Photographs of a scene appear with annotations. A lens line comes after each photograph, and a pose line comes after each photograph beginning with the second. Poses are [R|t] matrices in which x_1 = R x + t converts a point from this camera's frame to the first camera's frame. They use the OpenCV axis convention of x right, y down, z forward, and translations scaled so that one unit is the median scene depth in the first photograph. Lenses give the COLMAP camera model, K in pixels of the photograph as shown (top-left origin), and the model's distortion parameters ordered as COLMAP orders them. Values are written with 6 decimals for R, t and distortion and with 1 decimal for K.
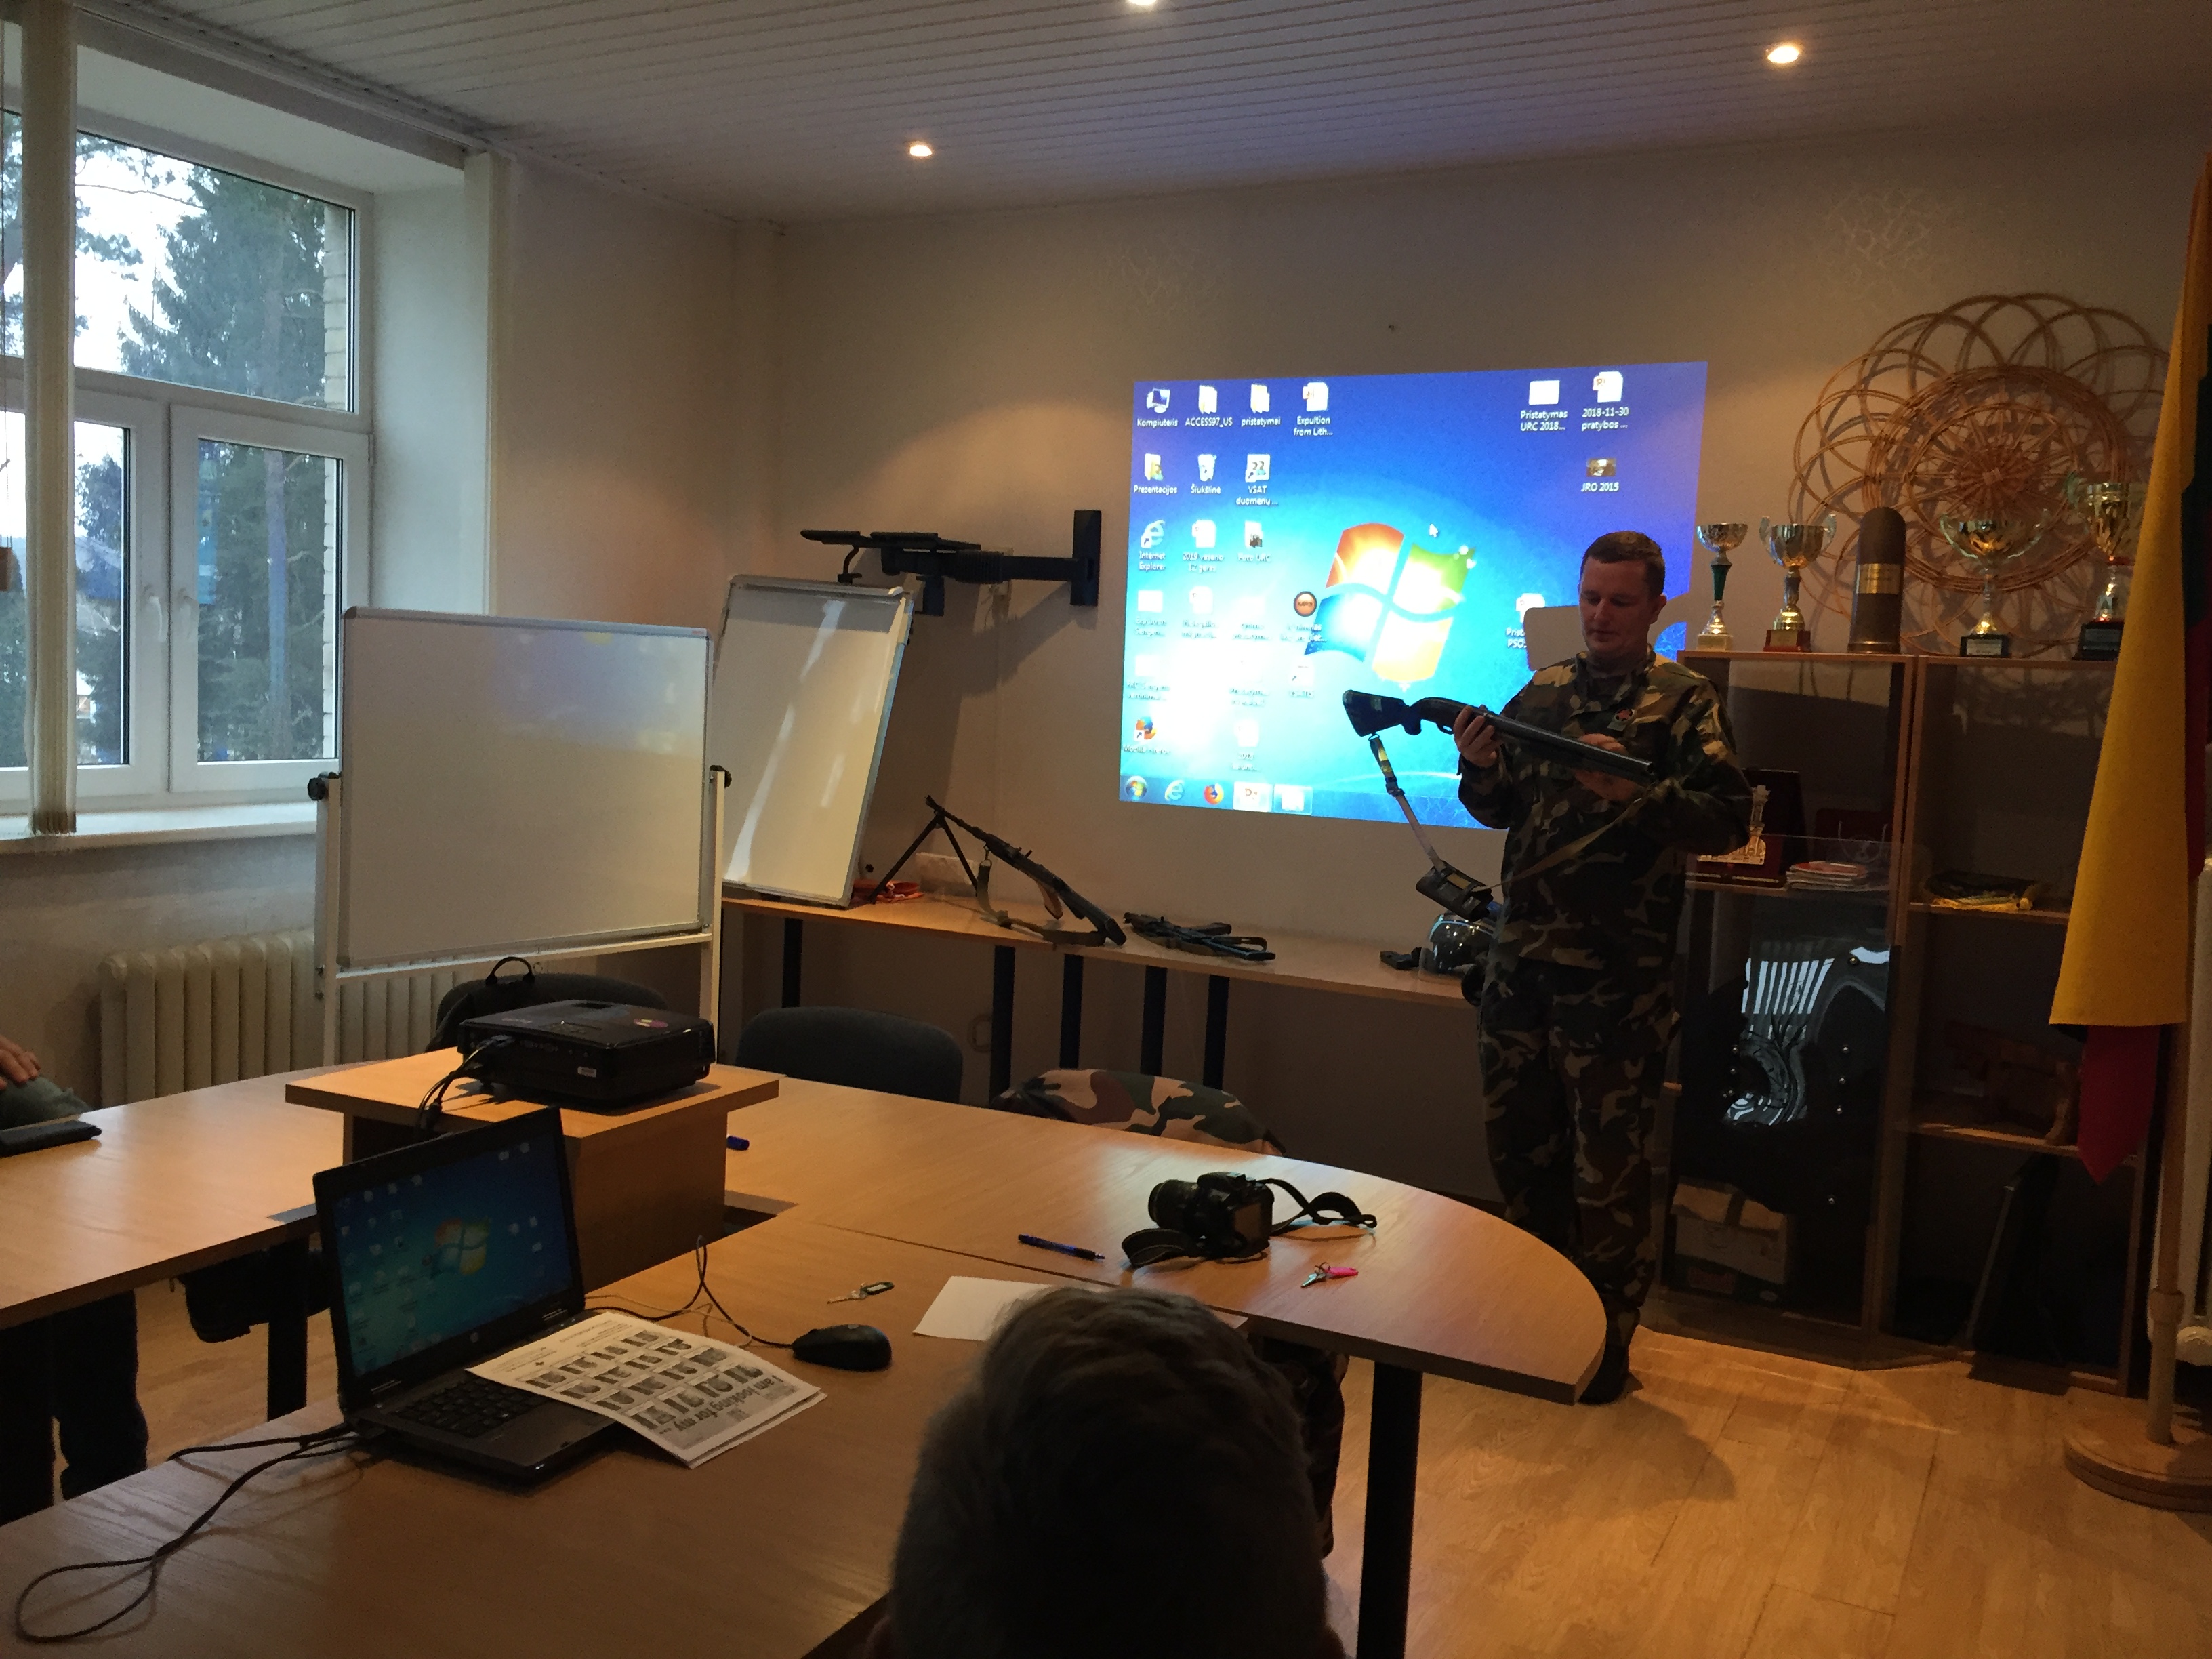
lens RADIAL K [[1822.1, 0, 1106.0], [0, 1822.1, 829.5], [0, 0, 1]] dist [-0.039061, -0.007007]
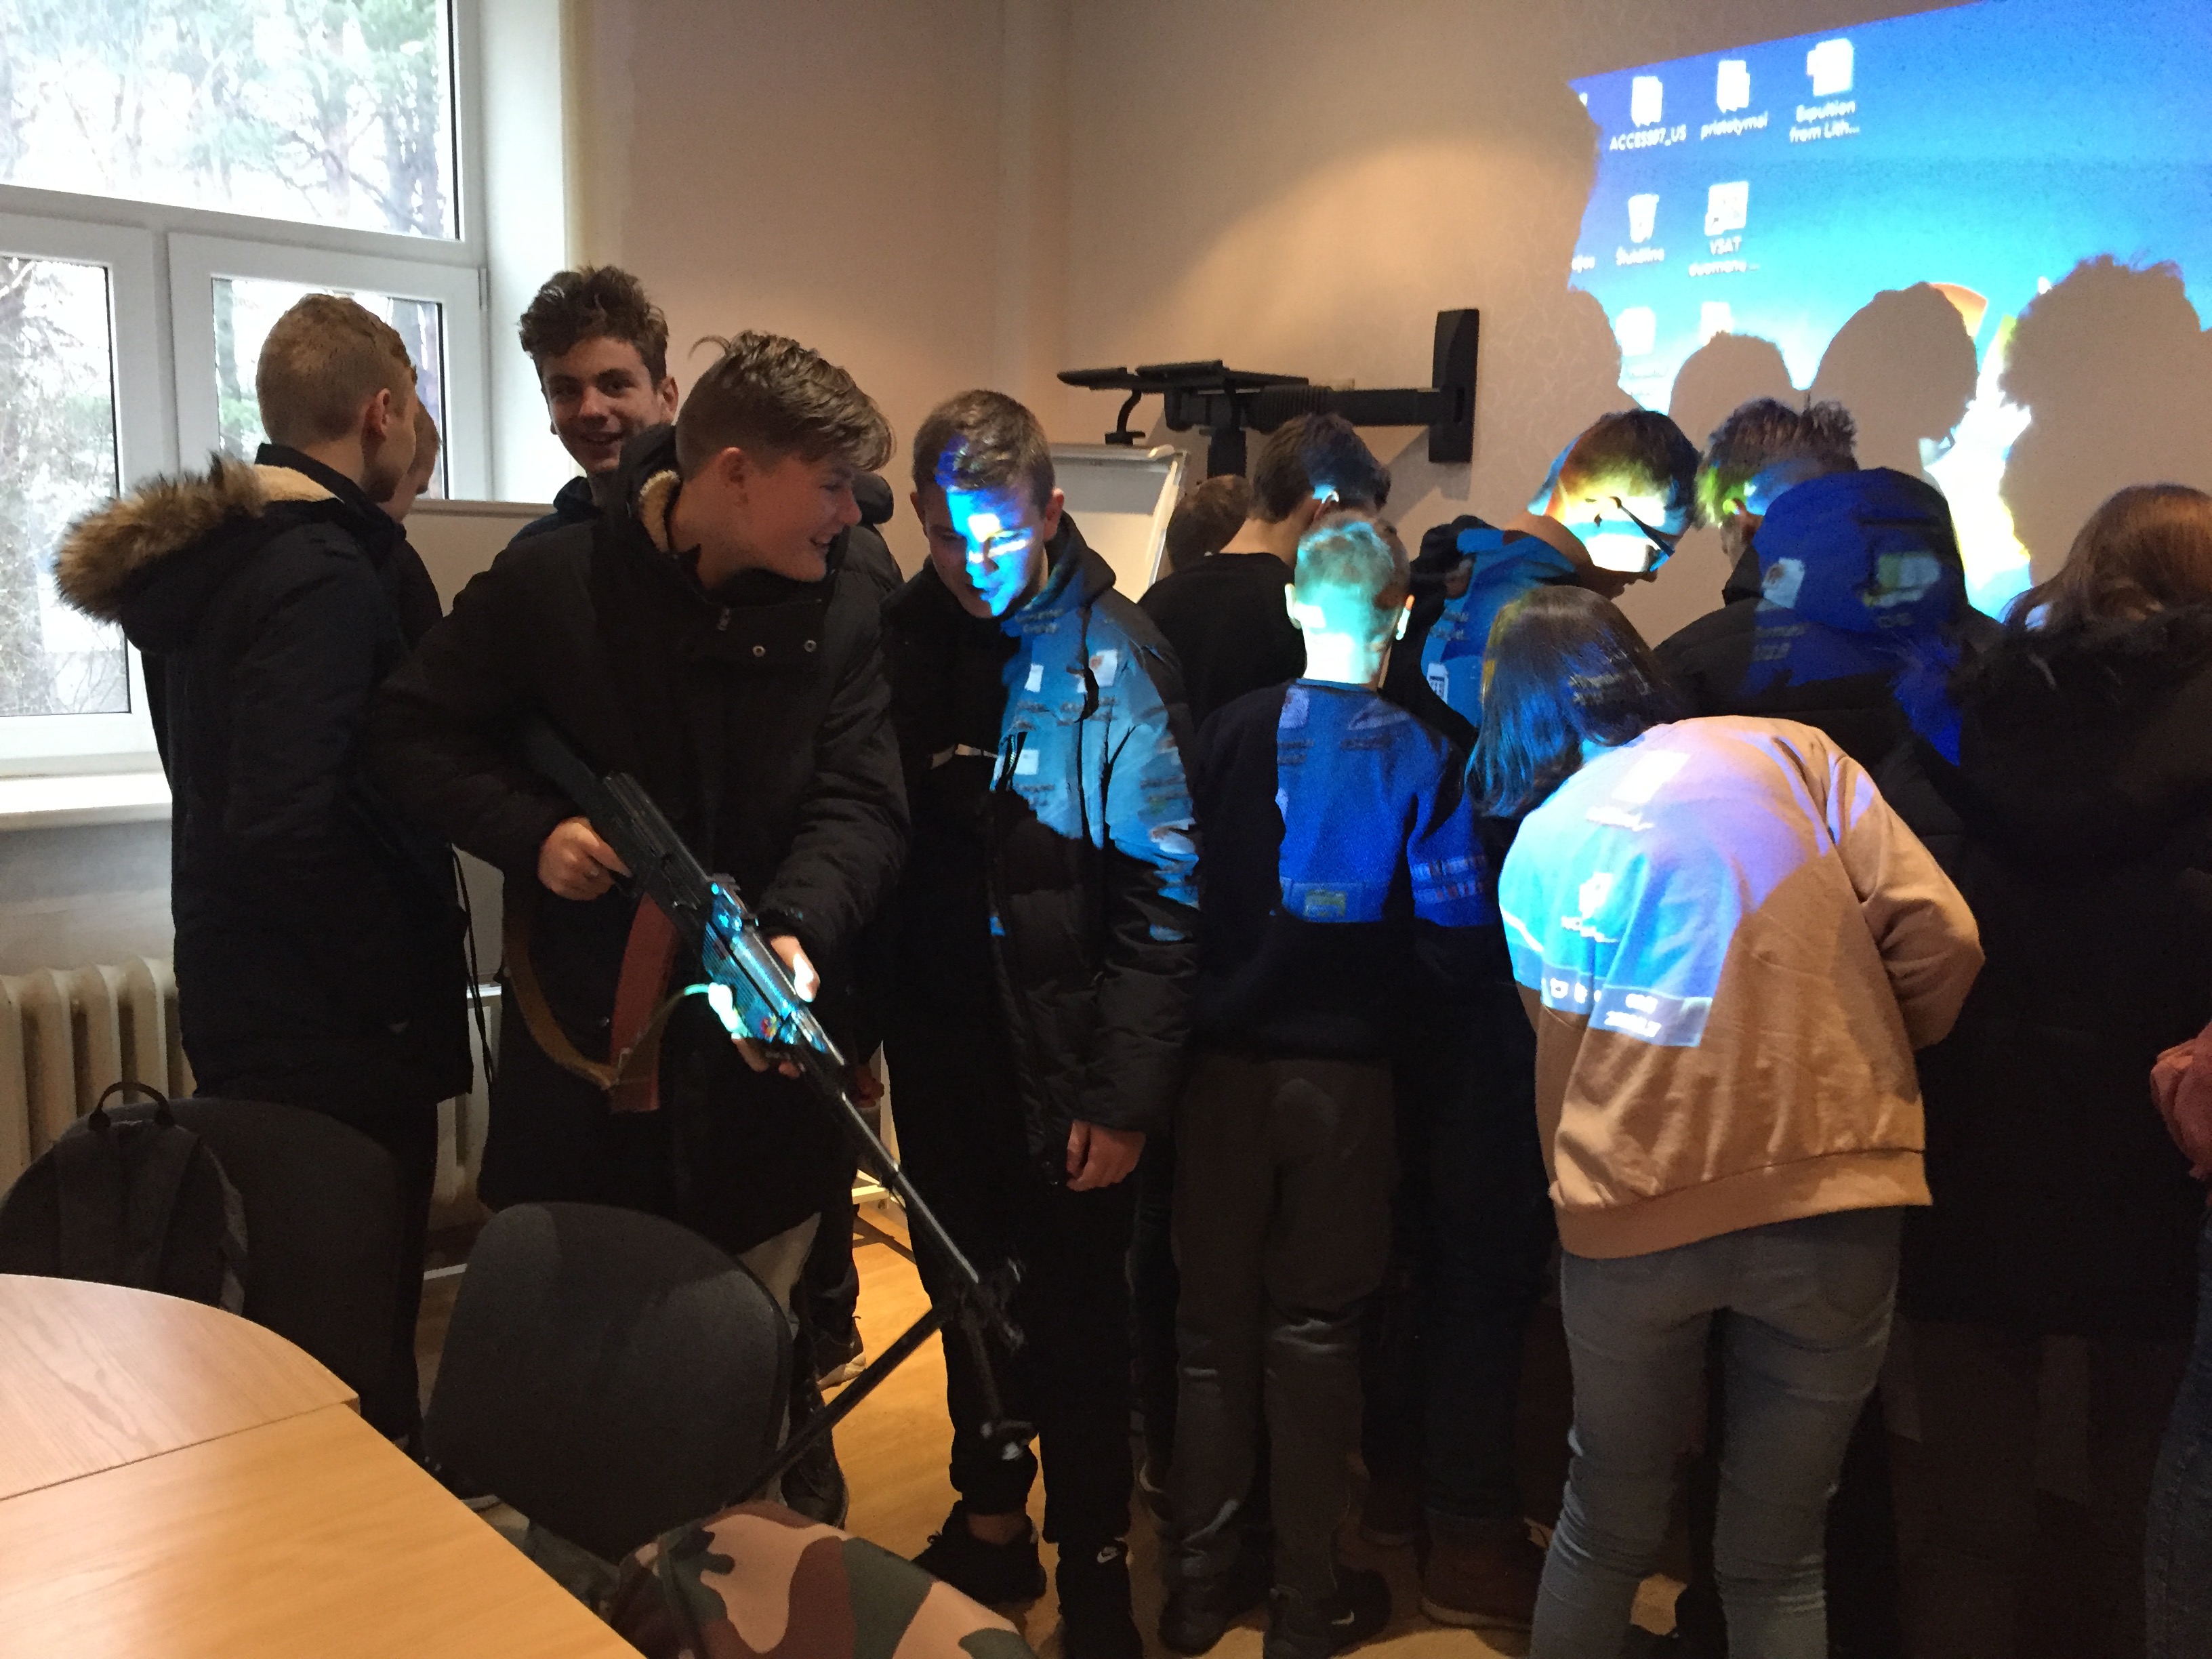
lens RADIAL K [[1855.8, 0, 1106.0], [0, 1855.8, 829.5], [0, 0, 1]] dist [-0.004087, -0.007257]
pose [[0.934779, 0.027817, -0.354139, 0.113470], [-0.011714, 0.998801, 0.047535, -0.026329], [0.355037, -0.040287, 0.933984, 0.368925]]
